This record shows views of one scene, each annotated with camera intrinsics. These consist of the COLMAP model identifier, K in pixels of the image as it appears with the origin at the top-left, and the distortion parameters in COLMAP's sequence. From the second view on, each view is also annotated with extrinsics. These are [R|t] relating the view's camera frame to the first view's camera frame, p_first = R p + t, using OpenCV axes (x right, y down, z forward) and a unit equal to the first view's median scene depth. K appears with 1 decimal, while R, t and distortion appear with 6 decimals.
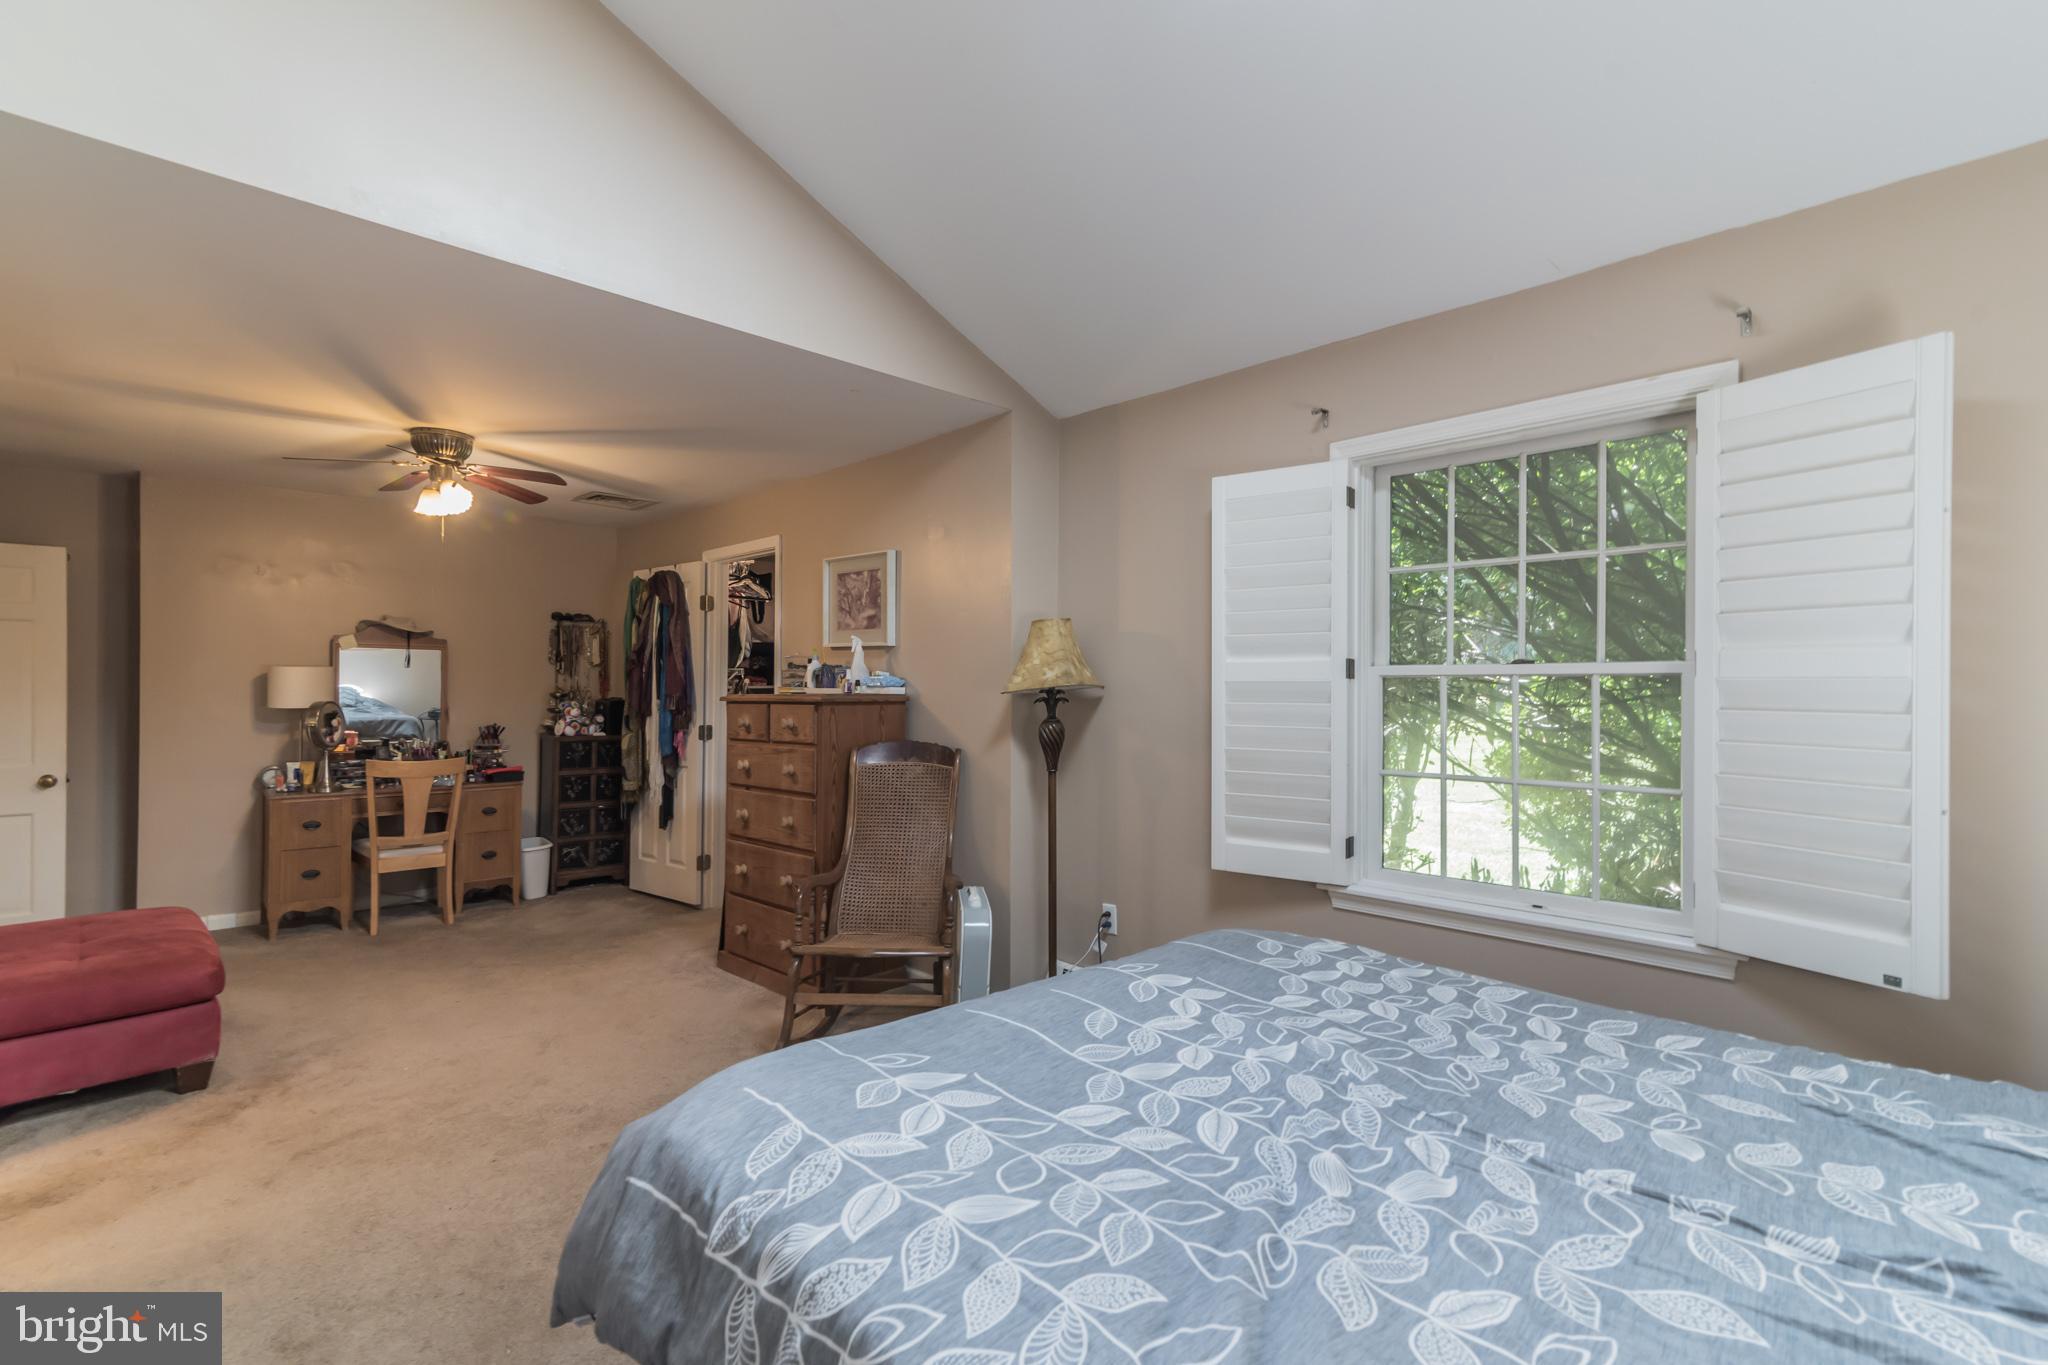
lens RADIAL K [[948.6, 0, 1016.8], [0, 948.6, 646.2], [0, 0, 1]] dist [0.001362, 0.000061]
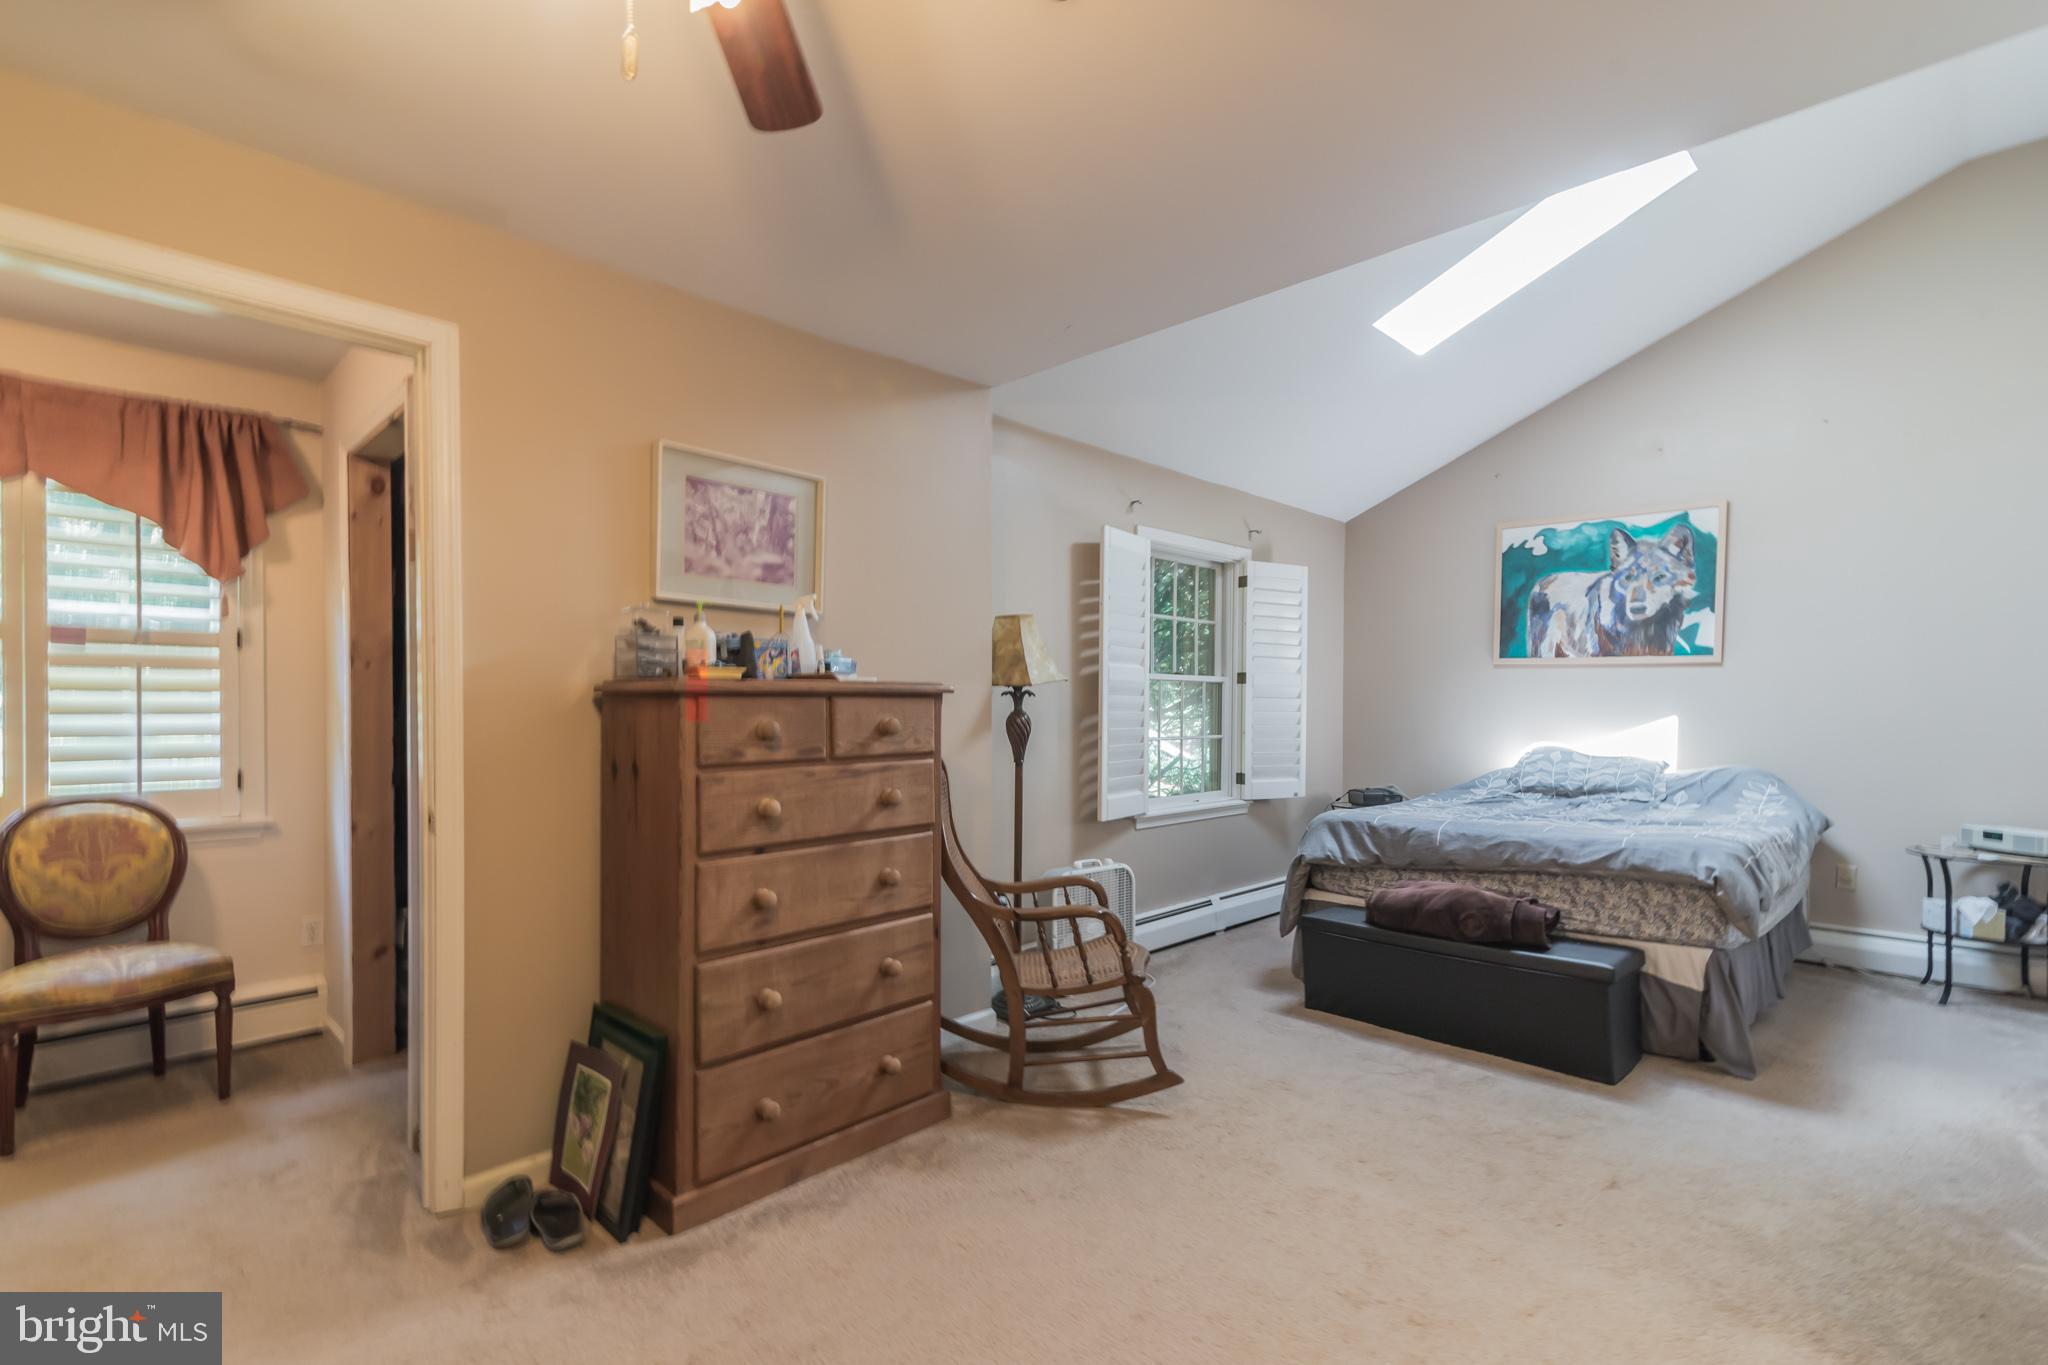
lens RADIAL K [[930.7, 0, 1024.1], [0, 930.7, 686.9], [0, 0, 1]] dist [0.002602, 0.000044]
pose [[-0.029675, 0.014669, 0.999452, -0.852105], [-0.054234, 0.998396, -0.016263, 0.057159], [-0.998087, -0.054687, -0.028832, 0.895010]]
